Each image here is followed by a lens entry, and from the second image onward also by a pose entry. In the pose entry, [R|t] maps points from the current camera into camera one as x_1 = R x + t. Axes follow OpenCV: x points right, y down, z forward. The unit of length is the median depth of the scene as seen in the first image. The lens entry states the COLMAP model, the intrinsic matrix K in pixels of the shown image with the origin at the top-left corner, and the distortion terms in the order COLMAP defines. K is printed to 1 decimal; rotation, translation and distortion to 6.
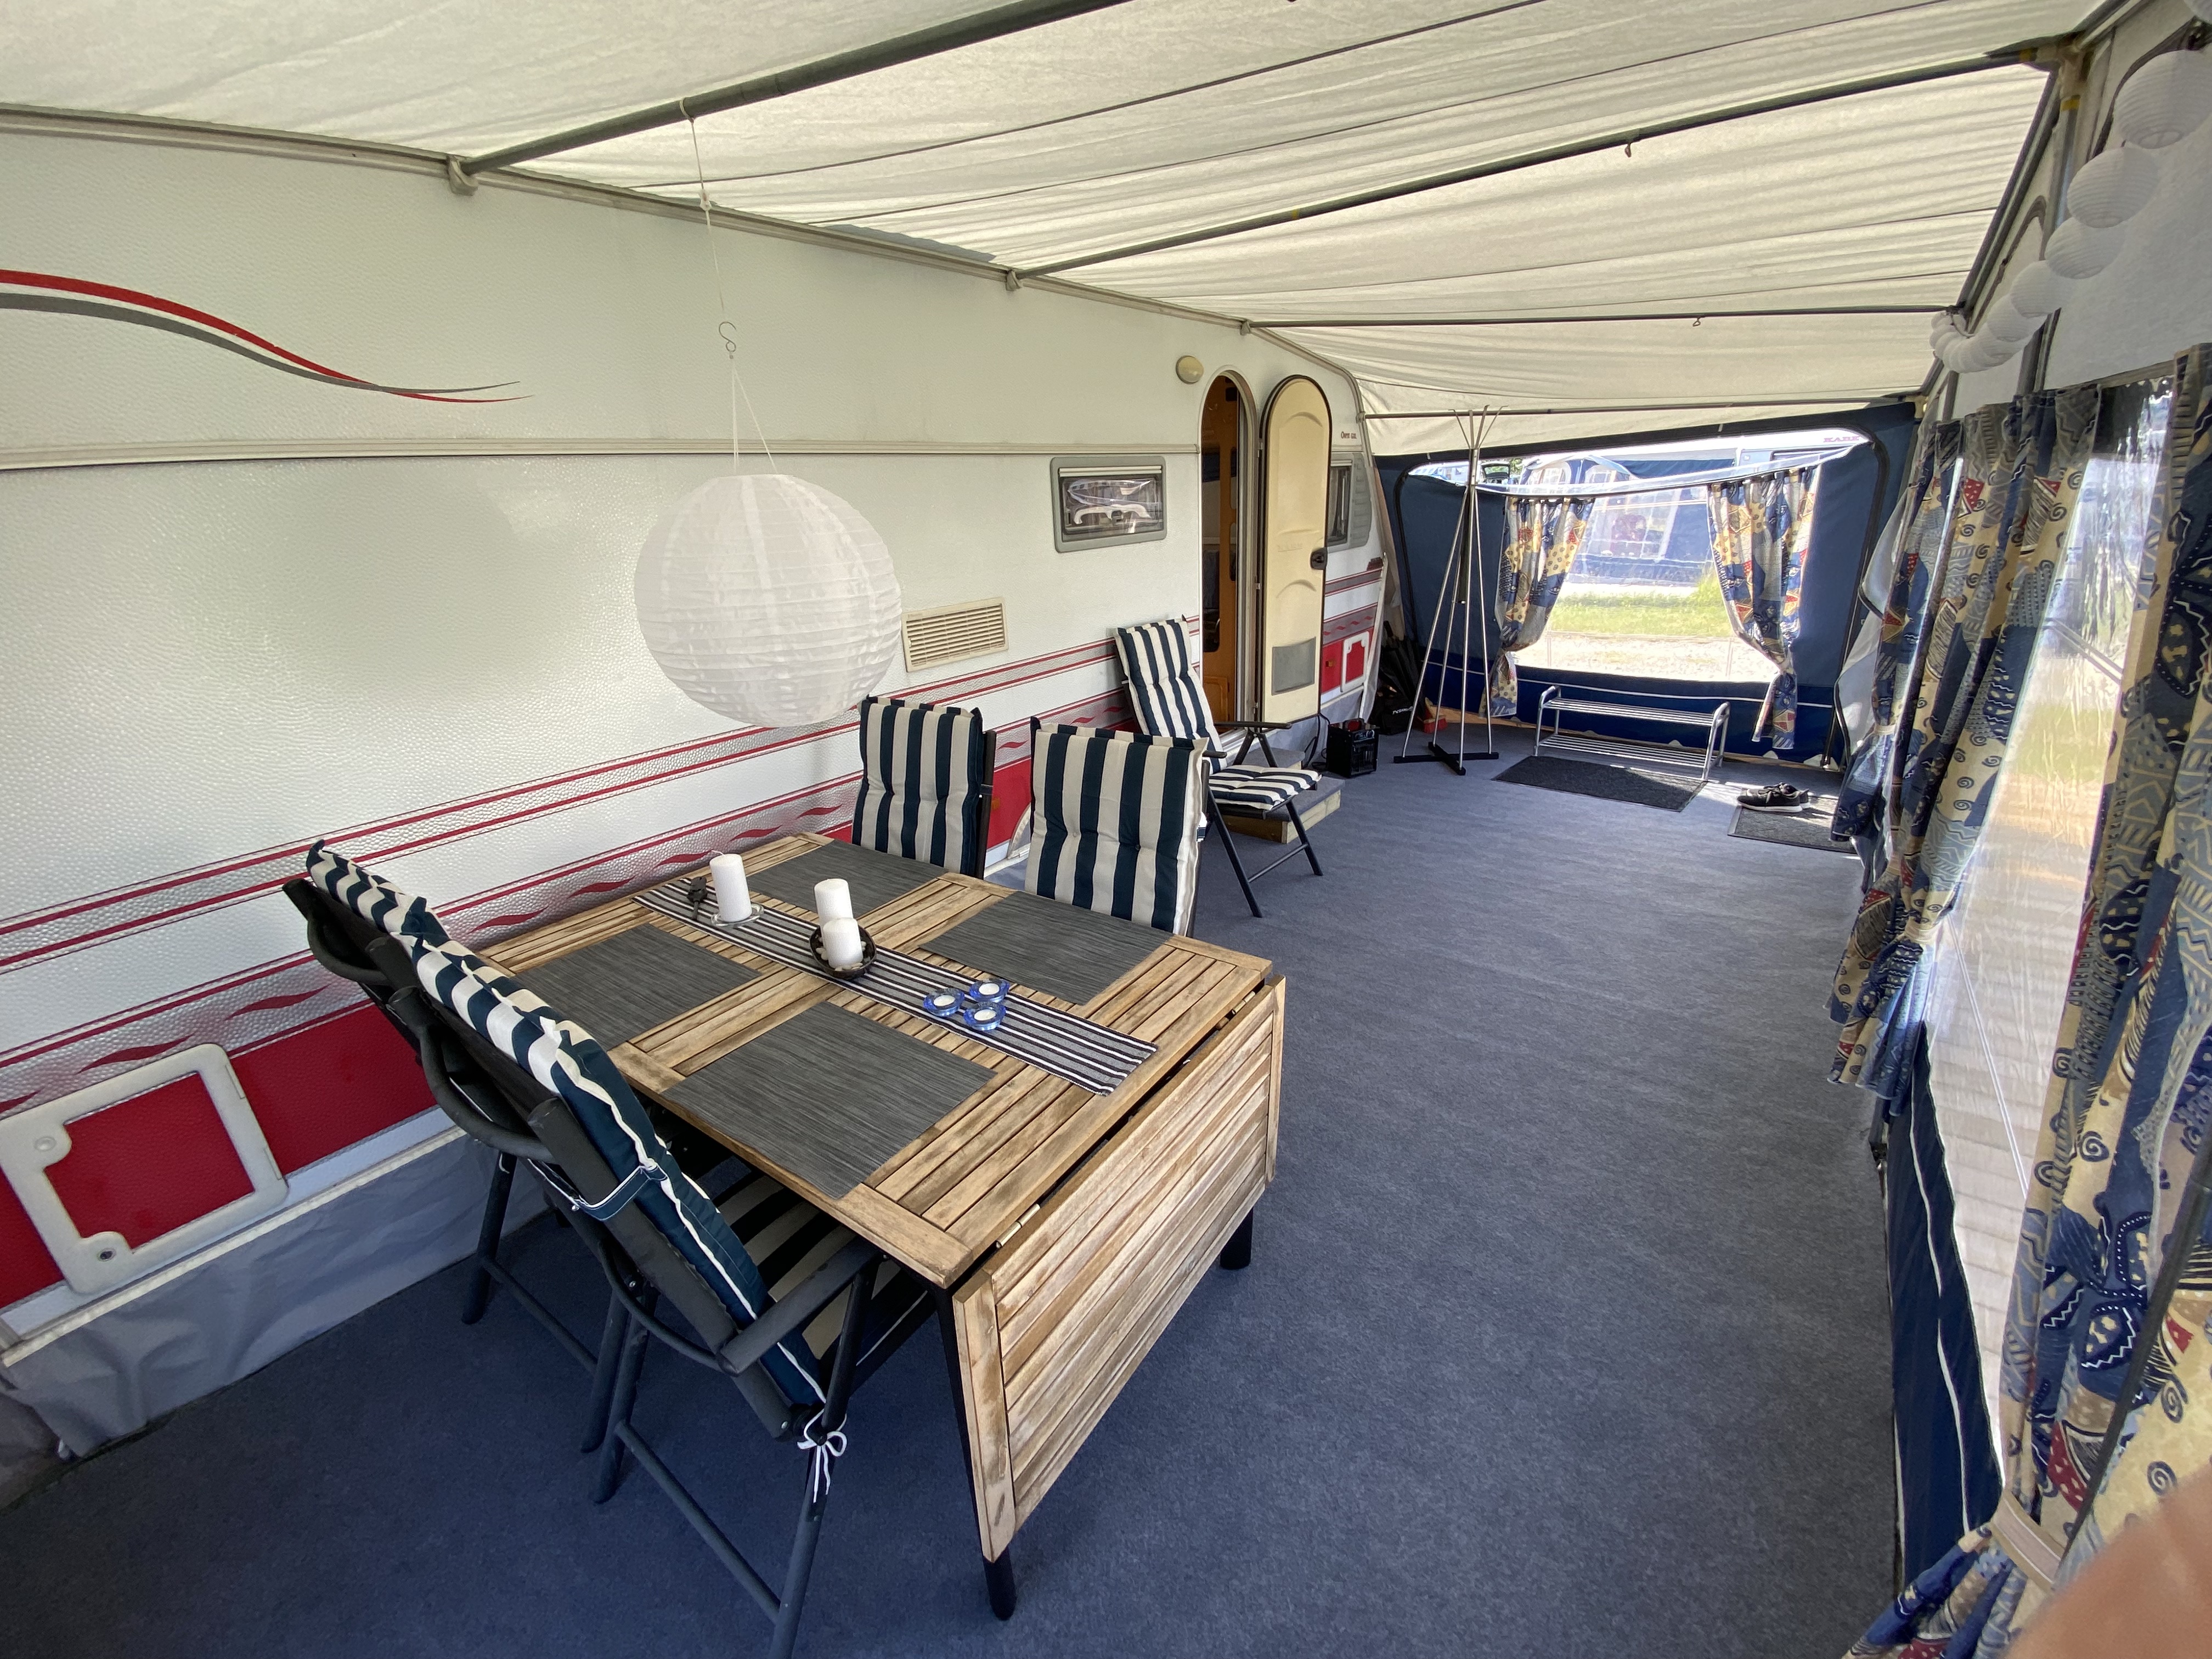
lens RADIAL K [[957.2, 0, 1105.5], [0, 957.2, 831.0], [0, 0, 1]] dist [0.000210, 0.000005]
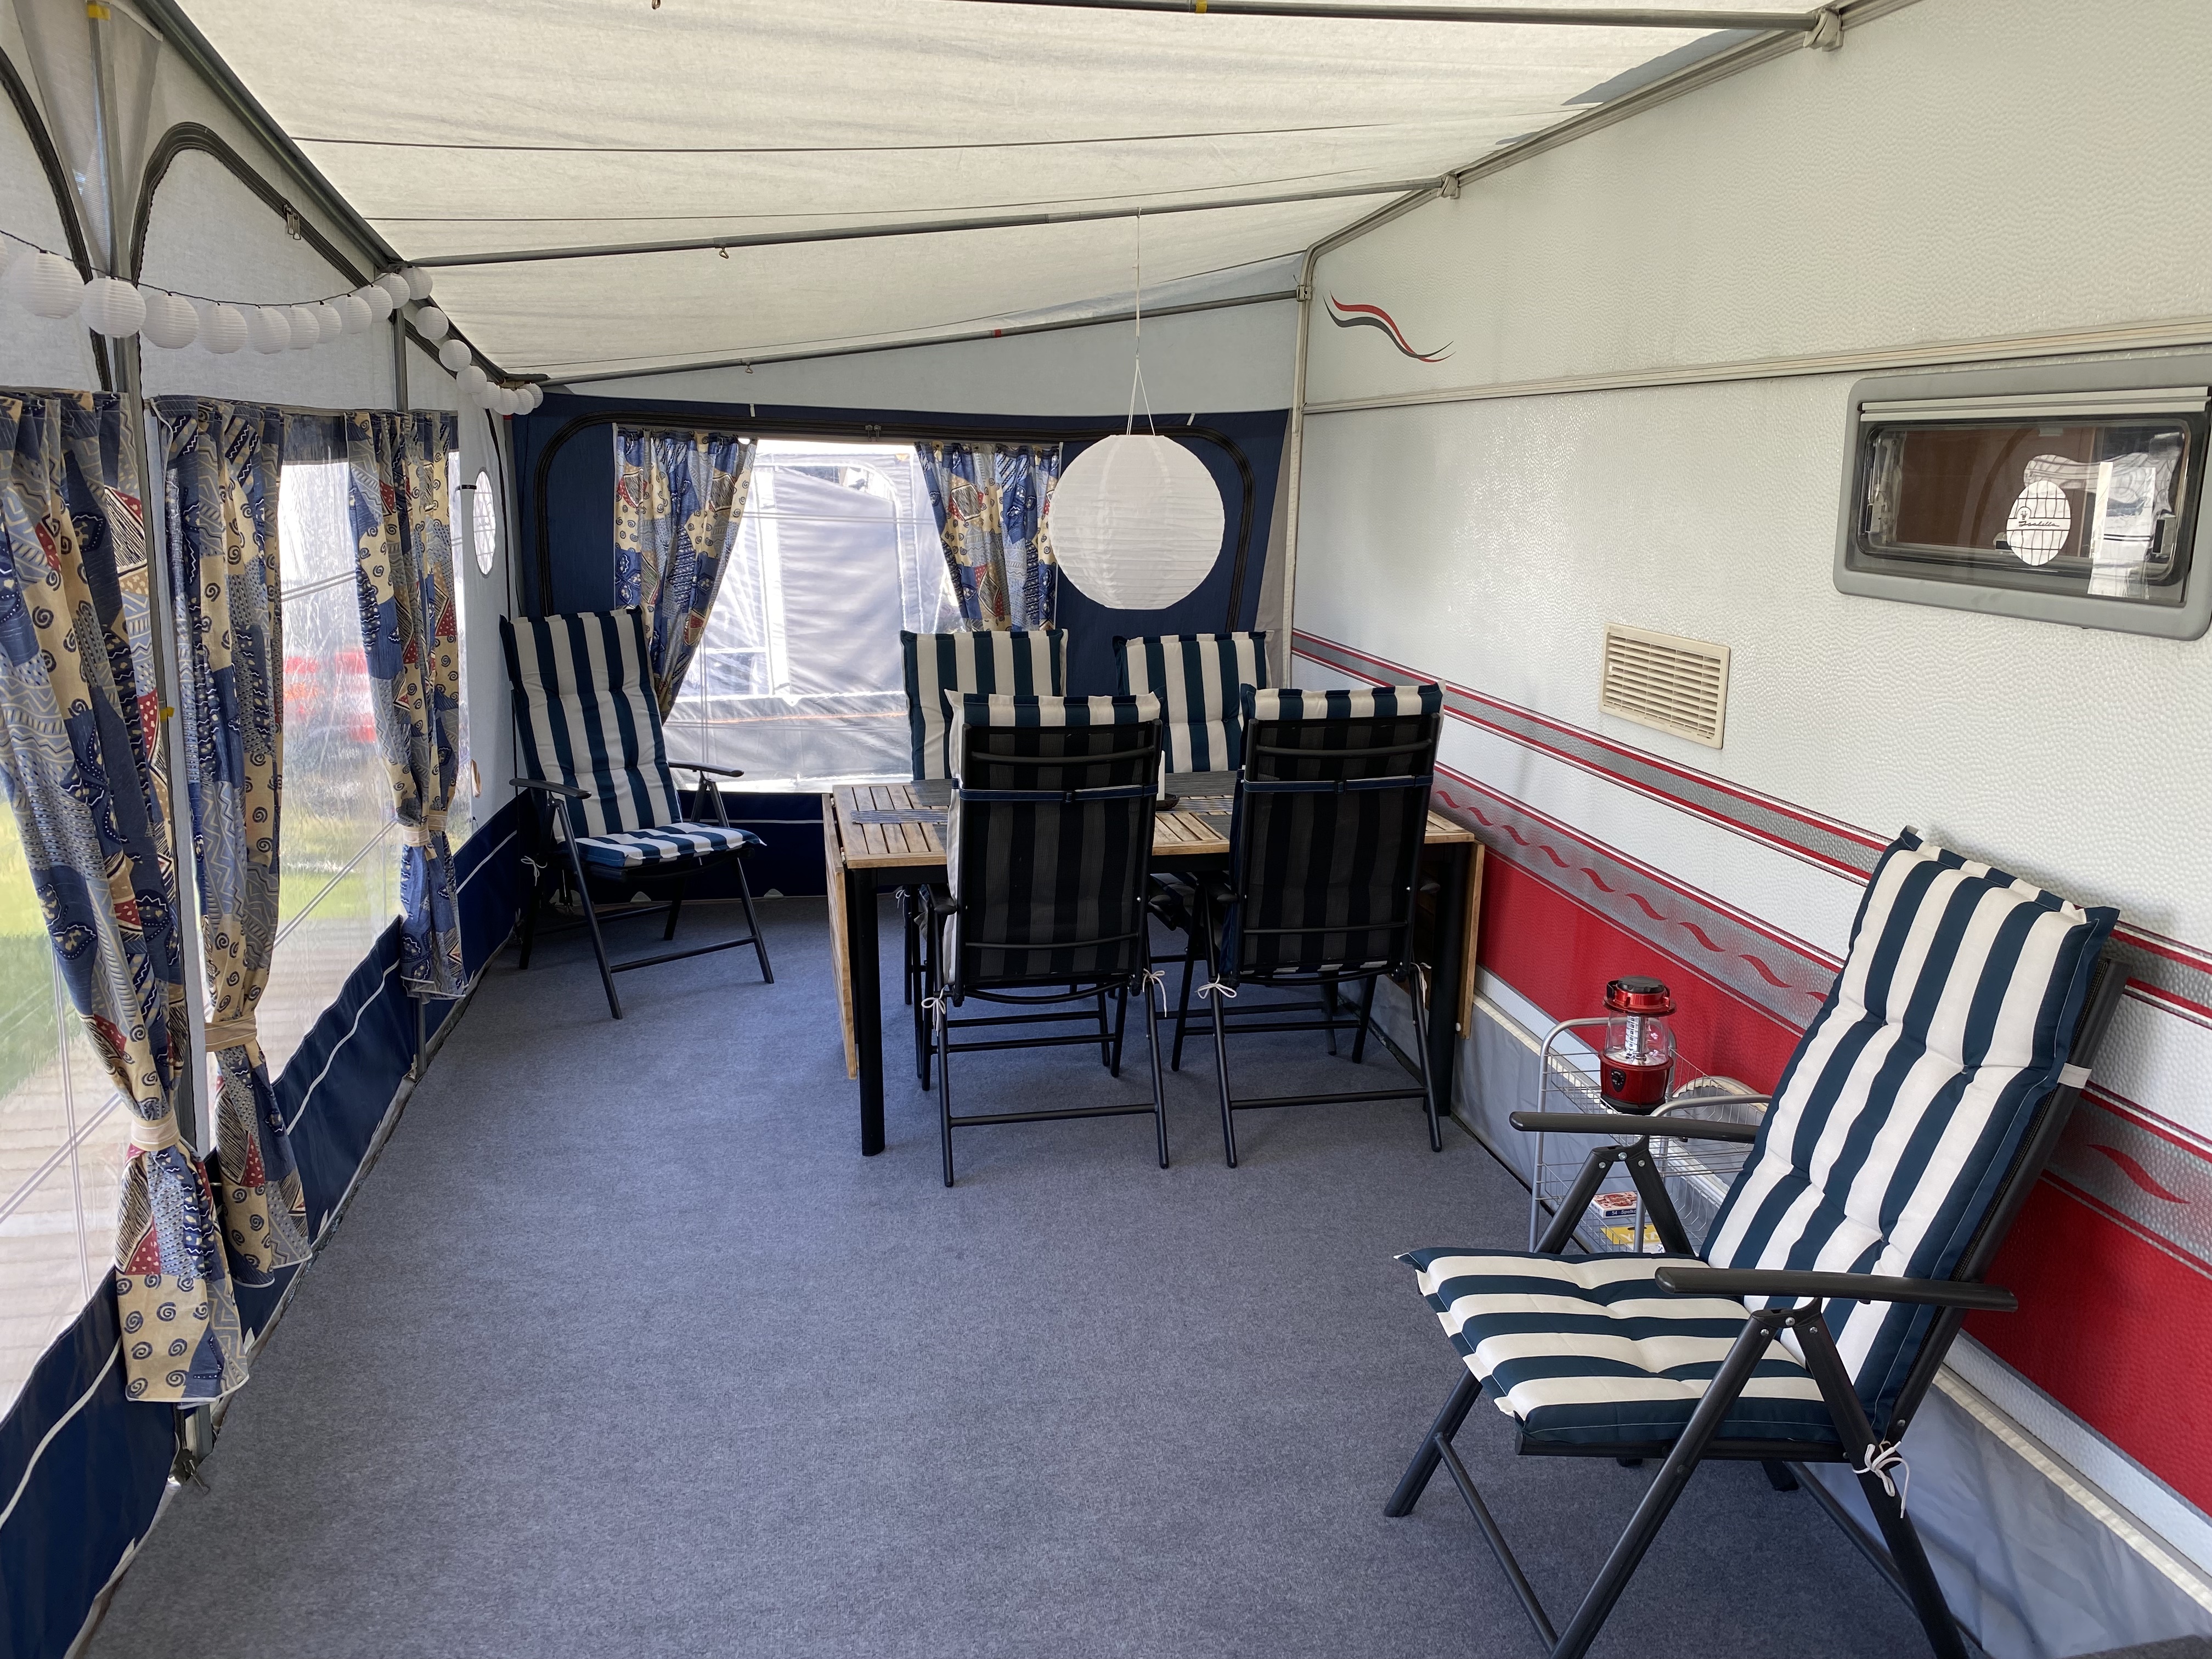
lens RADIAL K [[1734.5, 0, 1107.6], [0, 1734.5, 827.1], [0, 0, 1]] dist [0.000988, 0.000305]
pose [[-0.715476, 0.143469, -0.683747, 0.730859], [-0.262160, 0.852037, 0.453106, -0.467245], [0.647585, 0.503438, -0.572000, 1.283426]]
